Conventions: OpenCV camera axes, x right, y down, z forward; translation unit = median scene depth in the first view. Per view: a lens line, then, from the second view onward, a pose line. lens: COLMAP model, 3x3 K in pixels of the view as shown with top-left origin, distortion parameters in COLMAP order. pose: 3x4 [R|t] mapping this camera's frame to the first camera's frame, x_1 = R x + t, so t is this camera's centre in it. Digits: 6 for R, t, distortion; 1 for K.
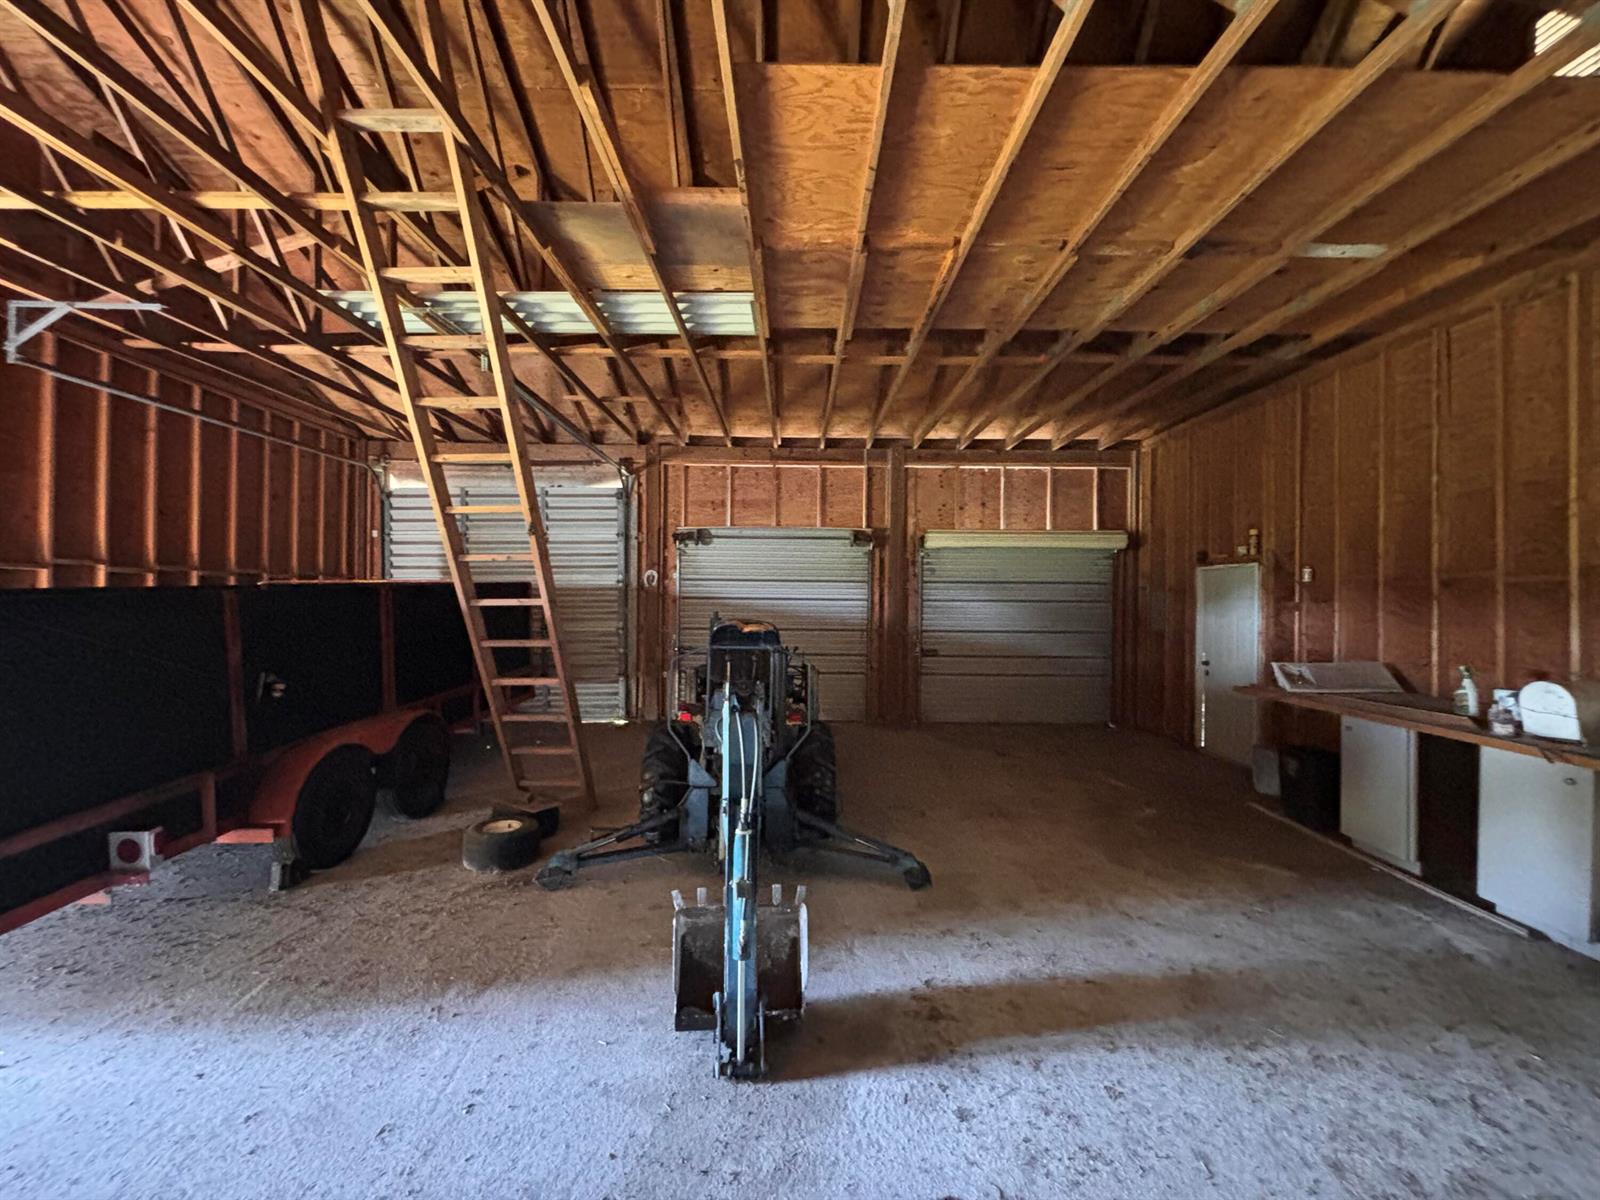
lens RADIAL K [[649.0, 0, 800.0], [0, 649.0, 600.0], [0, 0, 1]] dist [0.012347, -0.006850]
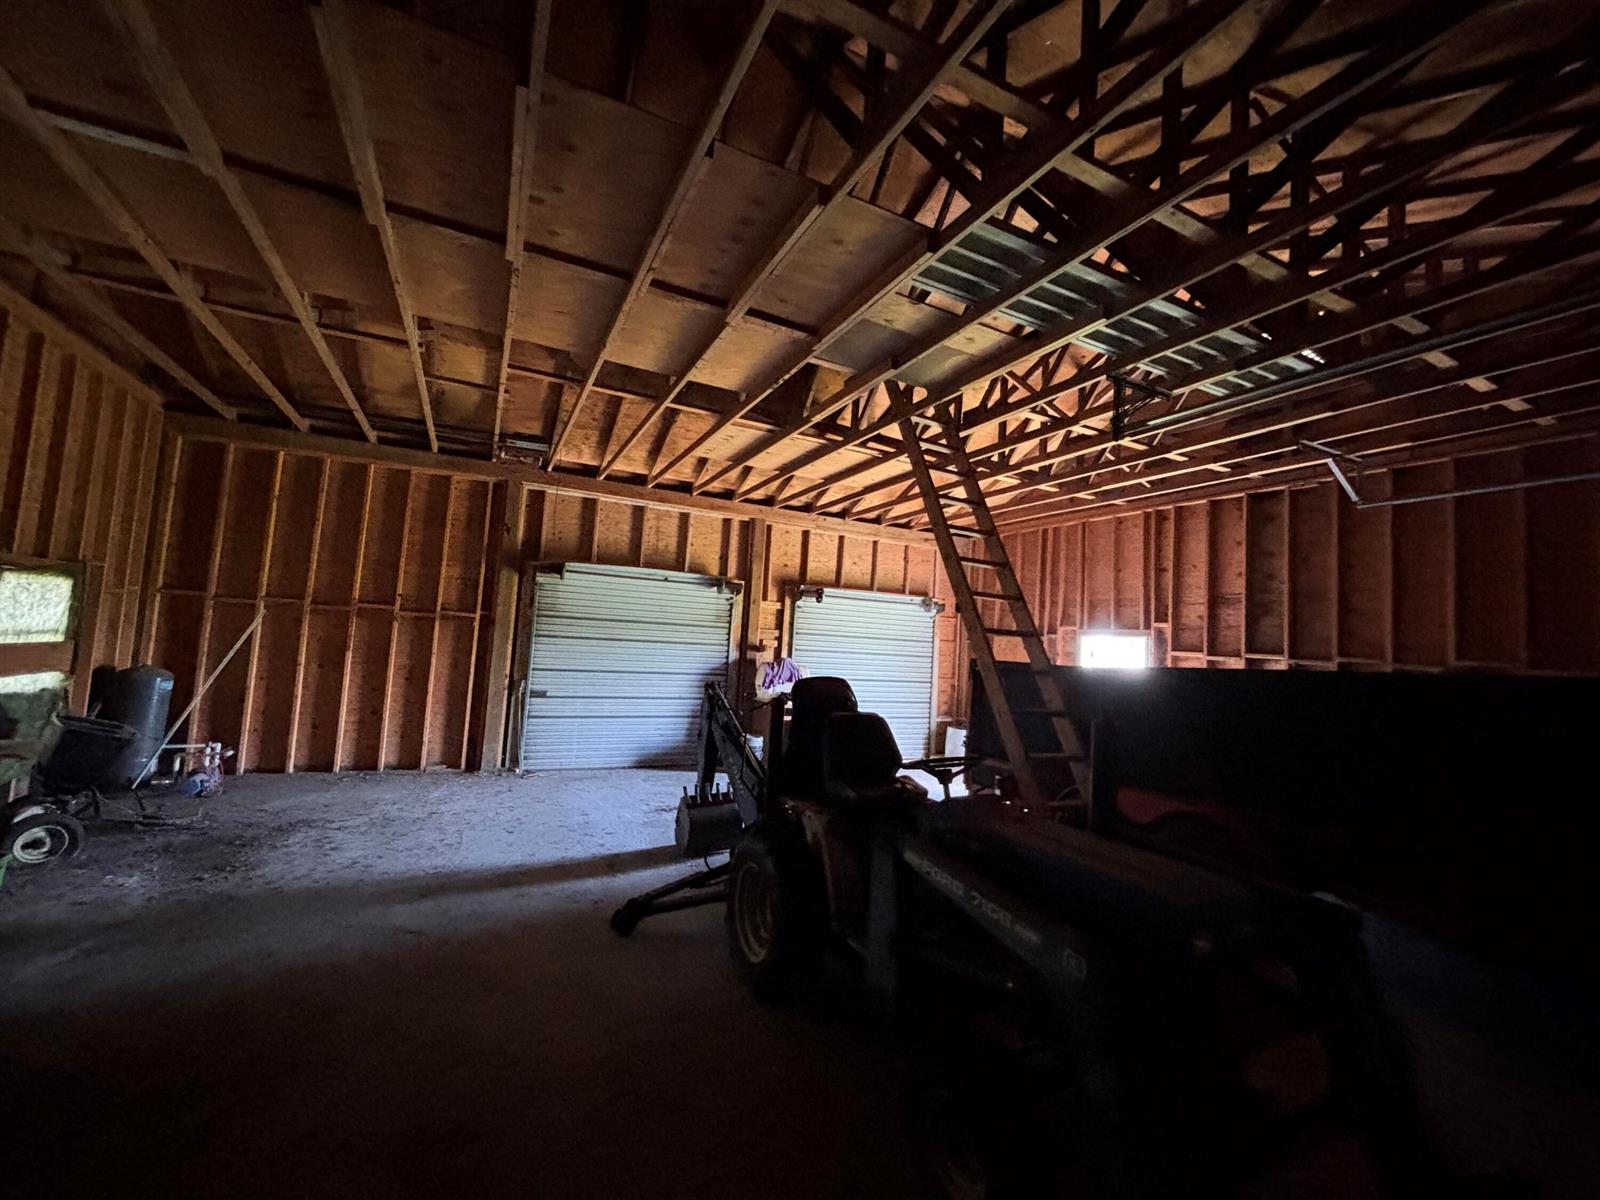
lens RADIAL K [[649.0, 0, 800.0], [0, 649.0, 600.0], [0, 0, 1]] dist [0.012347, -0.006850]
pose [[-0.895728, -0.089332, -0.435536, 0.180726], [-0.062229, 0.995154, -0.076134, -0.002034], [0.440227, -0.041093, -0.896946, 0.882219]]
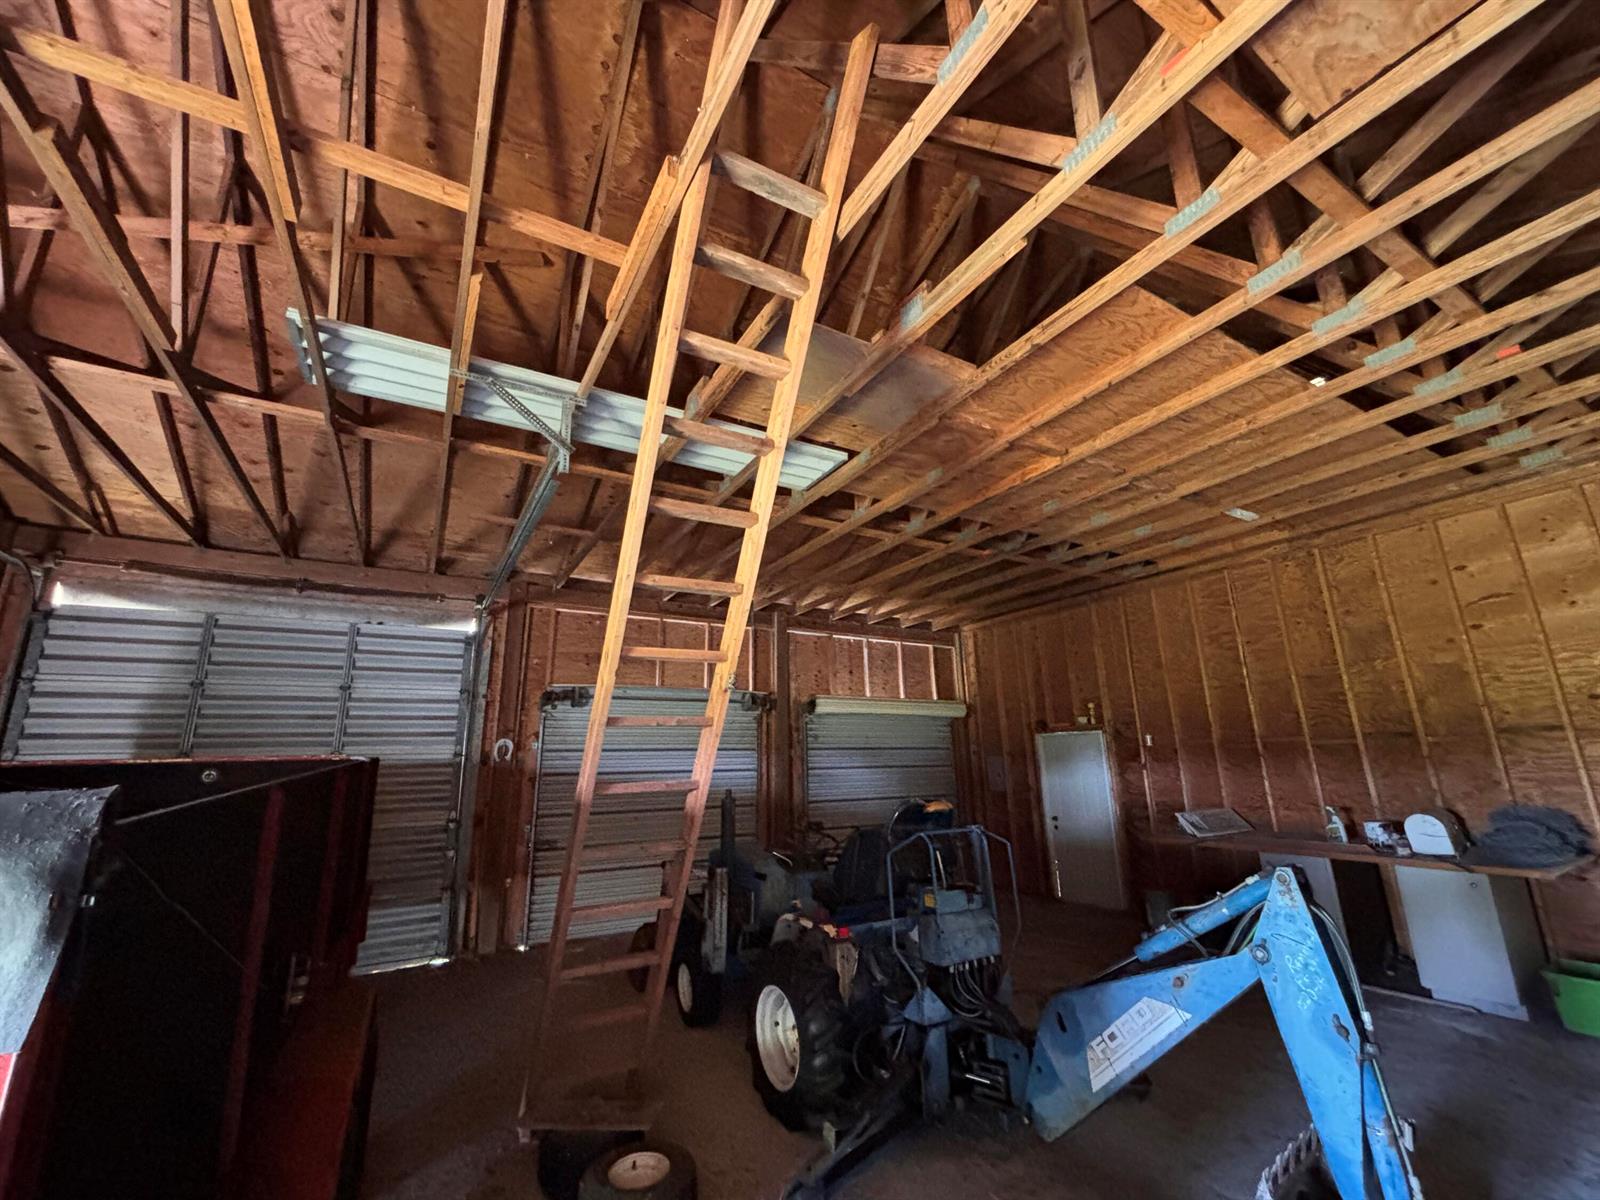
lens RADIAL K [[649.0, 0, 800.0], [0, 649.0, 600.0], [0, 0, 1]] dist [0.012347, -0.006850]
pose [[0.867229, 0.098535, 0.488062, -0.320279], [0.026121, 0.969869, -0.242221, -0.009082], [-0.497223, 0.222810, 0.838525, 0.138085]]
